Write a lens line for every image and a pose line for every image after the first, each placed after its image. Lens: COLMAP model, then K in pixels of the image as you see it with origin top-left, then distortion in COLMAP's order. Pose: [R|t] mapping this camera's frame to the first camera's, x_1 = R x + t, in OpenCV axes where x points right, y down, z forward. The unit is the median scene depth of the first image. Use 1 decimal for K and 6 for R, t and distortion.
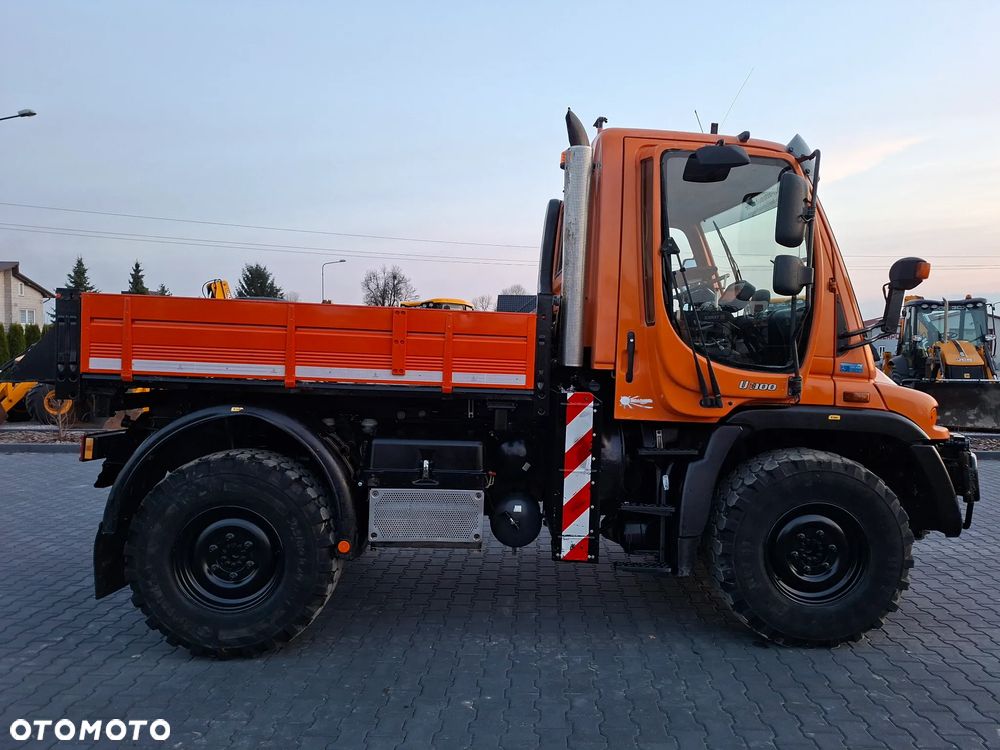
lens RADIAL K [[662.9, 0, 518.9], [0, 662.9, 375.8], [0, 0, 1]] dist [0.128735, -0.153928]
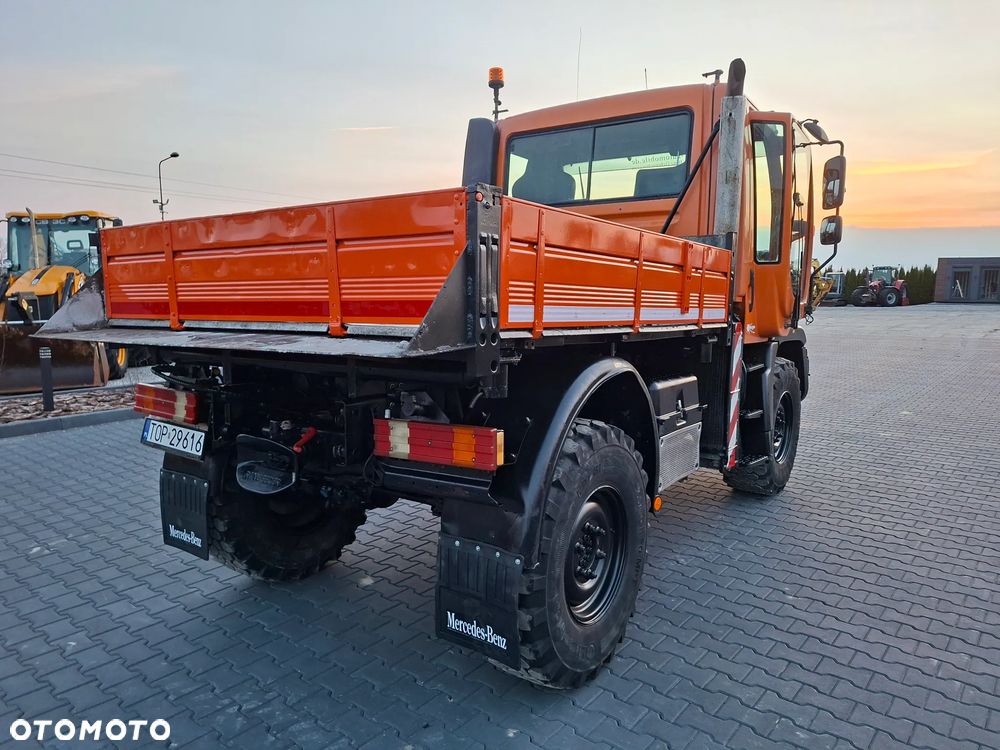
lens RADIAL K [[682.8, 0, 500.7], [0, 682.8, 377.9], [0, 0, 1]] dist [0.106299, -0.130622]
pose [[0.608576, -0.112638, 0.785460, -1.089390], [0.036373, 0.992793, 0.114189, -0.030712], [-0.792661, -0.040923, 0.608287, 0.594362]]
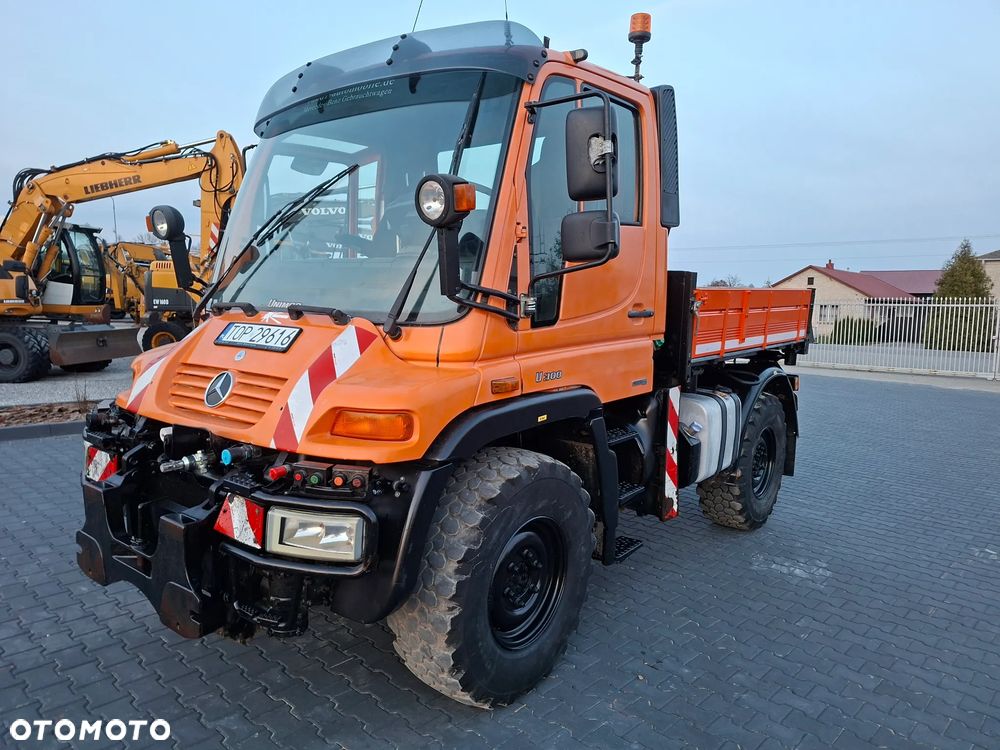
lens RADIAL K [[721.3, 0, 534.5], [0, 721.3, 376.3], [0, 0, 1]] dist [0.100078, -0.116055]
pose [[-0.637105, 0.055188, -0.768799, 1.090525], [-0.060796, 0.990728, 0.121501, -0.098399], [0.768376, 0.124149, -0.627842, 2.143593]]
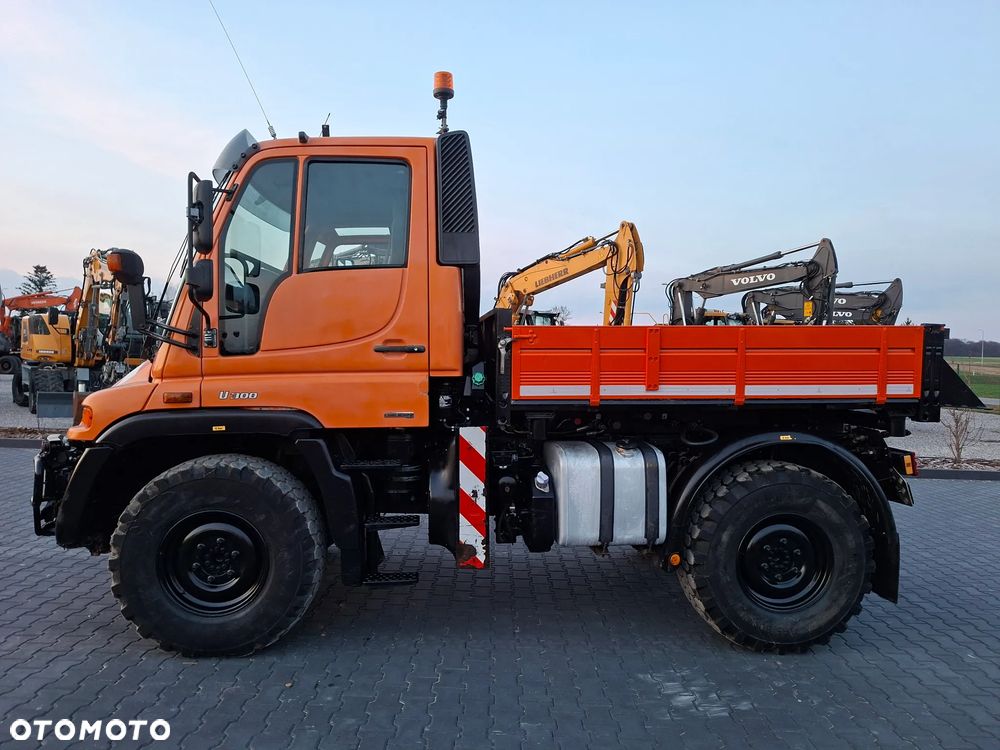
lens RADIAL K [[741.0, 0, 503.8], [0, 741.0, 373.9], [0, 0, 1]] dist [0.057130, -0.129444]
pose [[-0.999521, -0.030879, -0.002114, 0.001980], [-0.030947, 0.998222, 0.050948, -0.096039], [0.000537, 0.050989, -0.998699, 2.717500]]
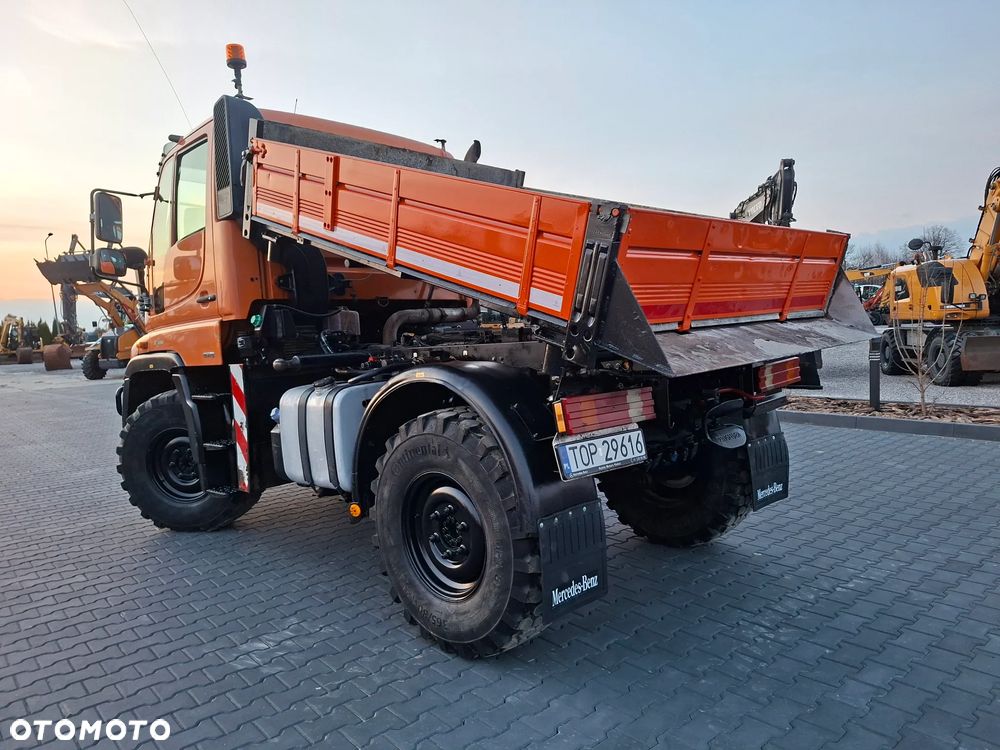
lens RADIAL K [[681.1, 0, 514.5], [0, 681.1, 372.2], [0, 0, 1]] dist [0.088683, -0.109281]
pose [[-0.688166, -0.029395, 0.724958, -1.111062], [0.062468, 0.993068, 0.099564, -0.030673], [-0.722859, 0.113803, -0.681560, 2.050690]]
